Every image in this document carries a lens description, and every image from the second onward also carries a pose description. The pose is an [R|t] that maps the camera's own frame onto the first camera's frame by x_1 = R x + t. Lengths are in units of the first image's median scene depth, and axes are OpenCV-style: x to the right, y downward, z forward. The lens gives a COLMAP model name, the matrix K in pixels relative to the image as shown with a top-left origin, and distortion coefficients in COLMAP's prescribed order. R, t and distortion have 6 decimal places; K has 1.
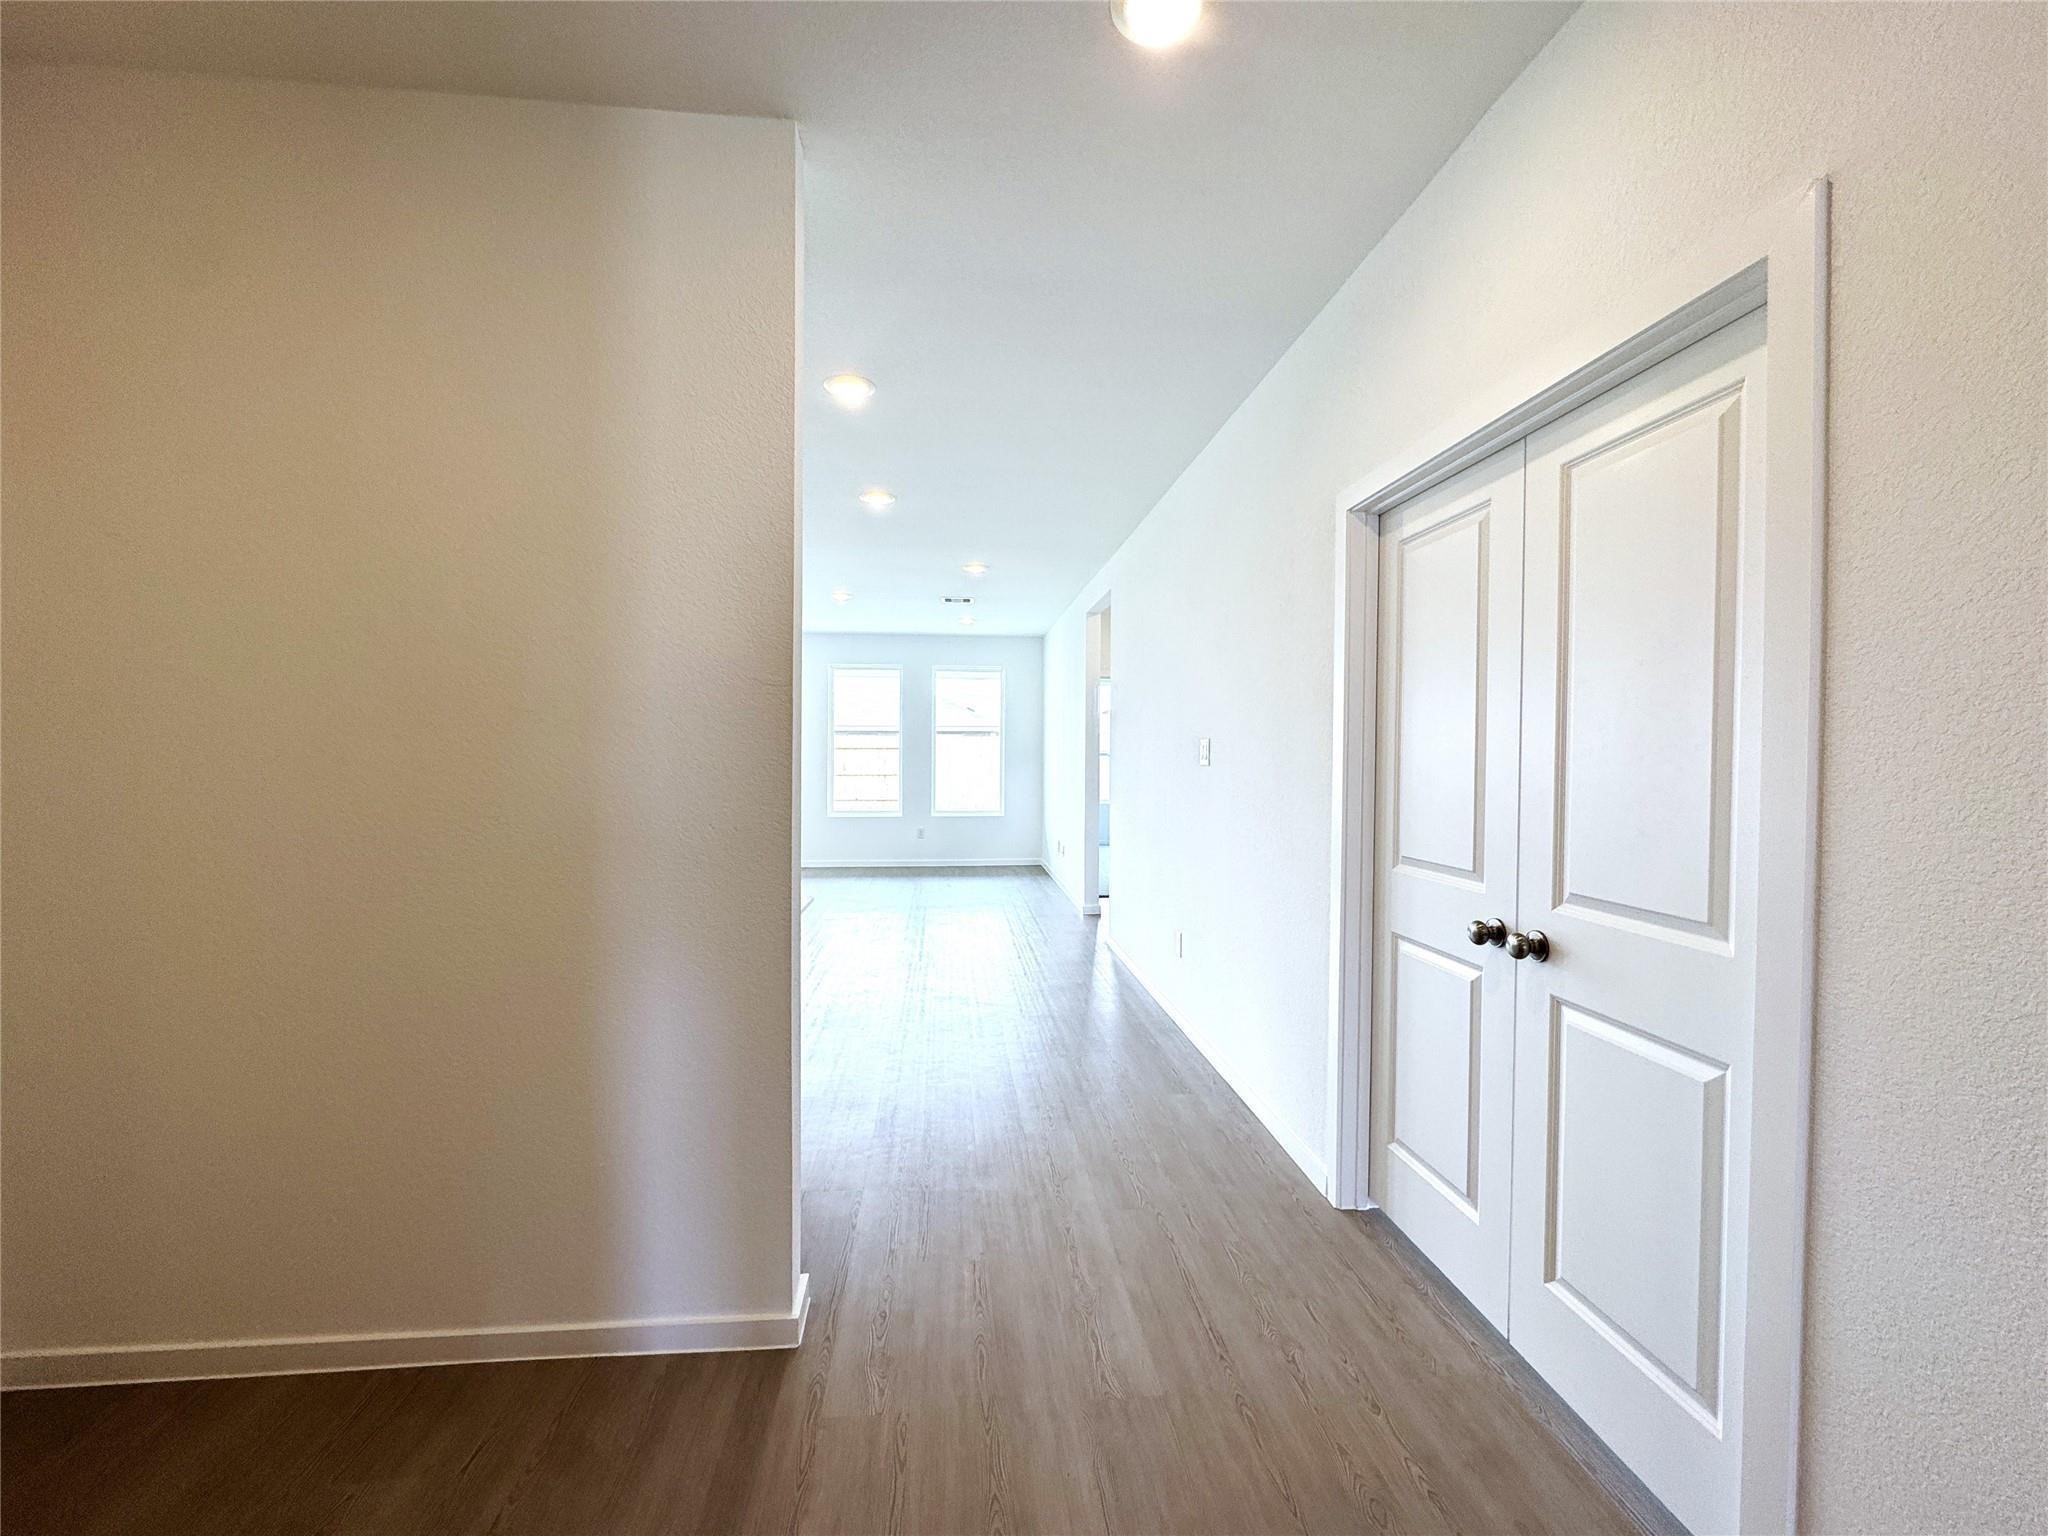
lens RADIAL K [[822.2, 0, 1024.0], [0, 822.2, 768.0], [0, 0, 1]] dist [-0.002997, 0.000376]
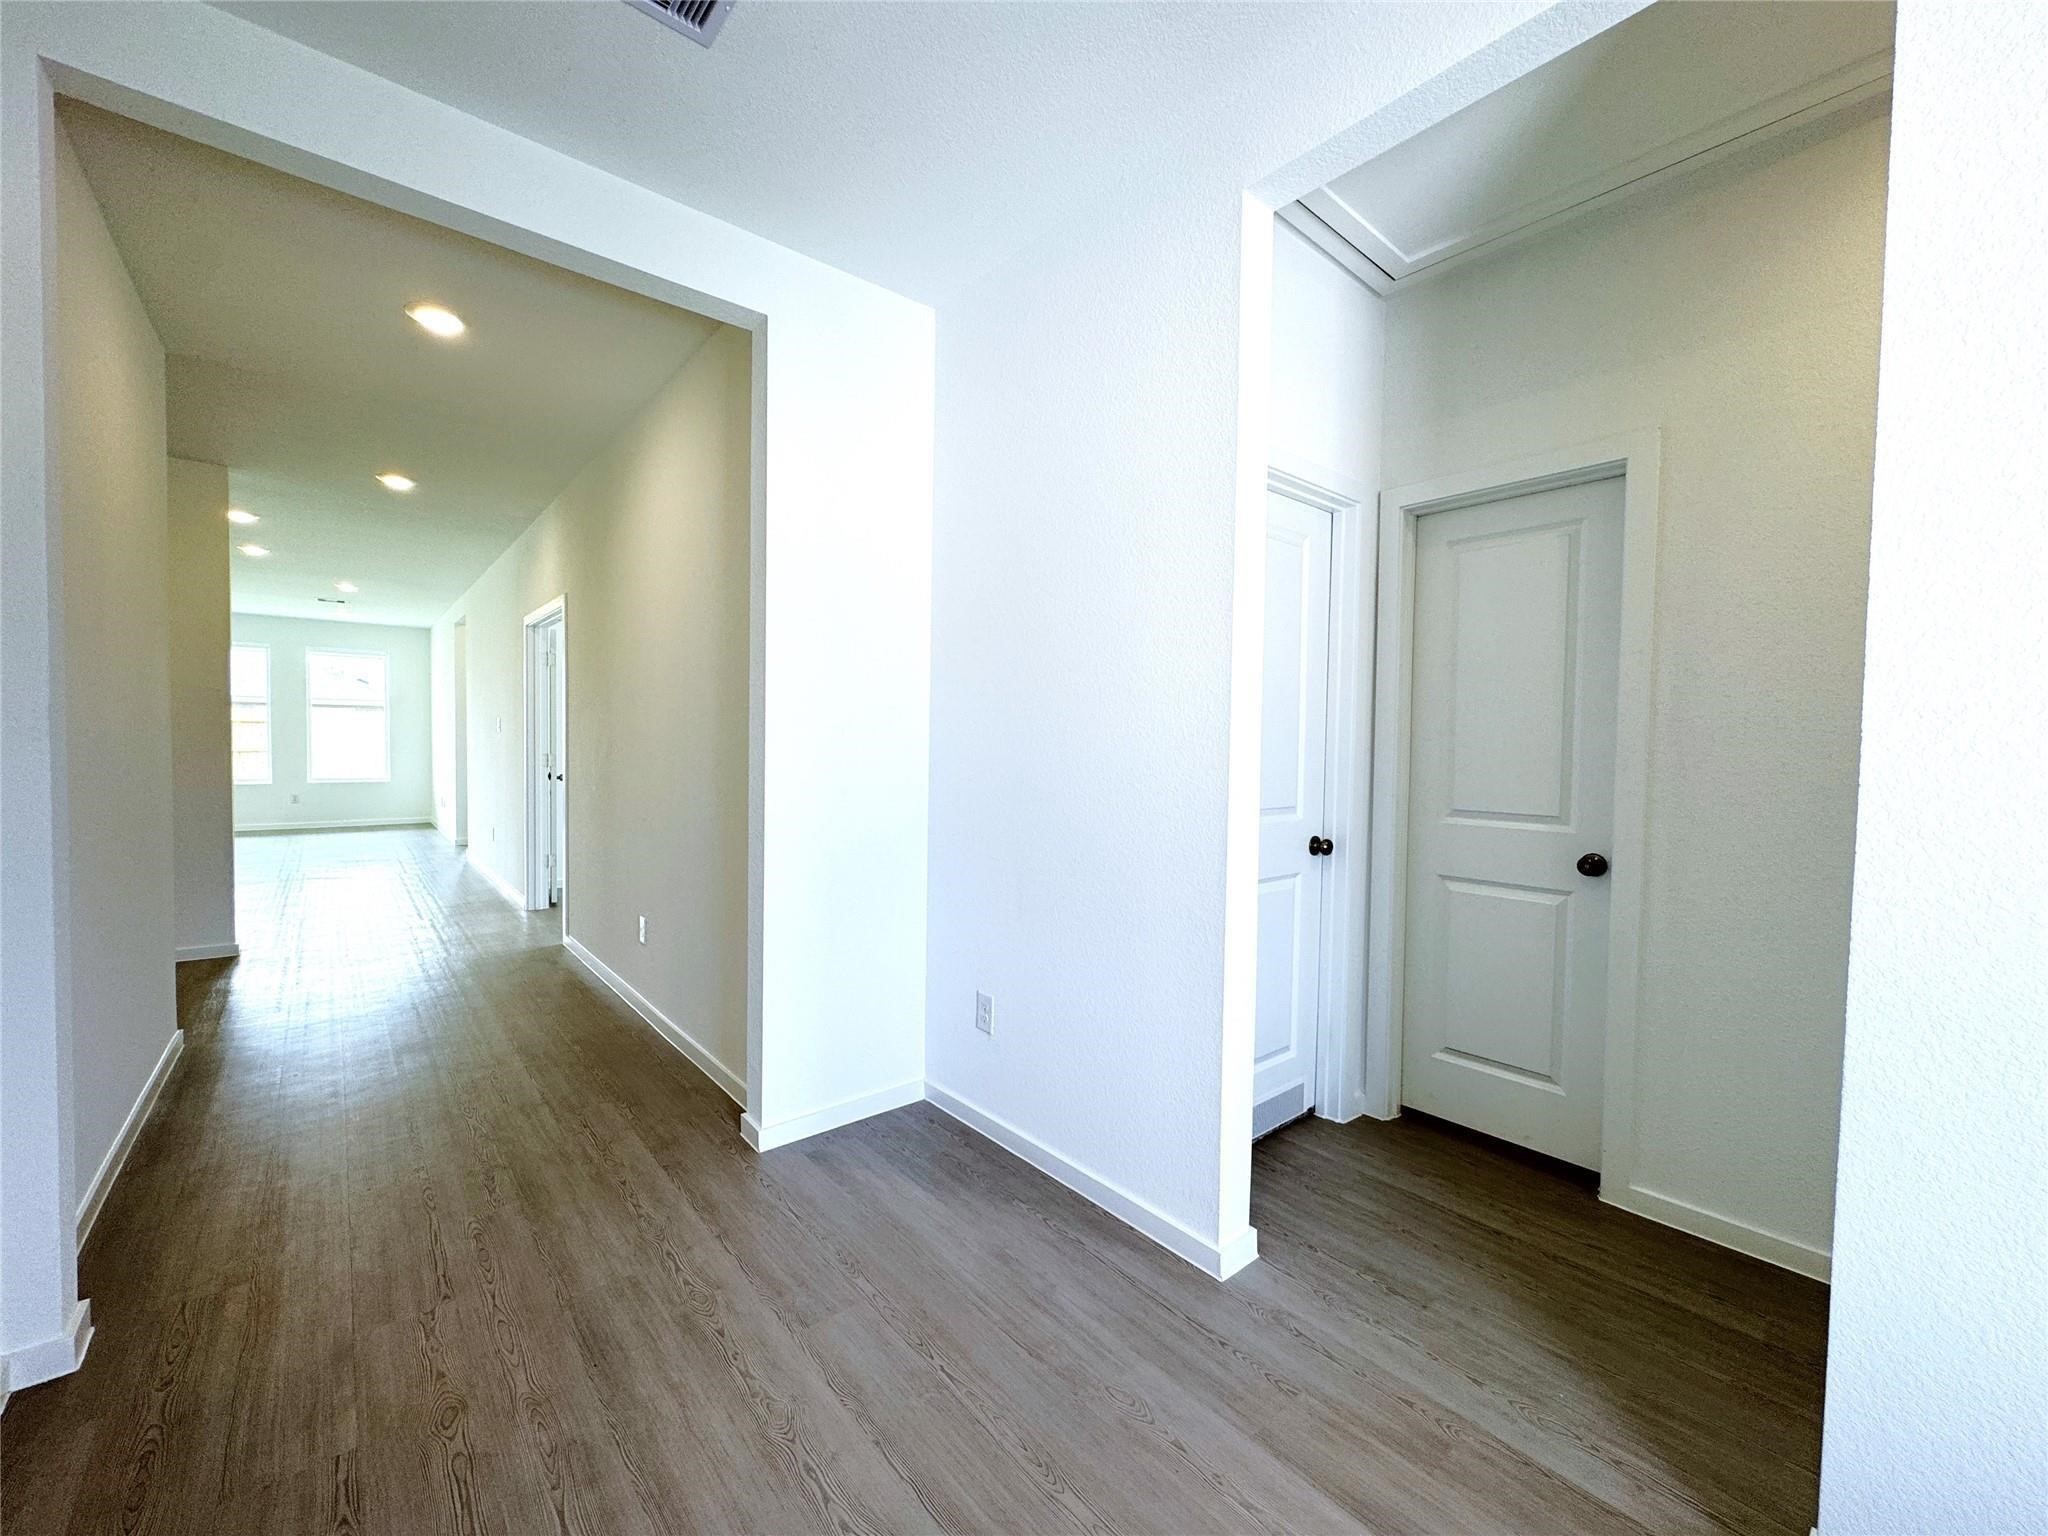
lens RADIAL K [[820.5, 0, 1024.0], [0, 820.5, 768.0], [0, 0, 1]] dist [0.000795, 0.000104]
pose [[0.818198, -0.014718, 0.574748, 0.053264], [0.002718, 0.999760, 0.021733, 0.020464], [-0.574930, -0.016220, 0.818042, -0.560908]]
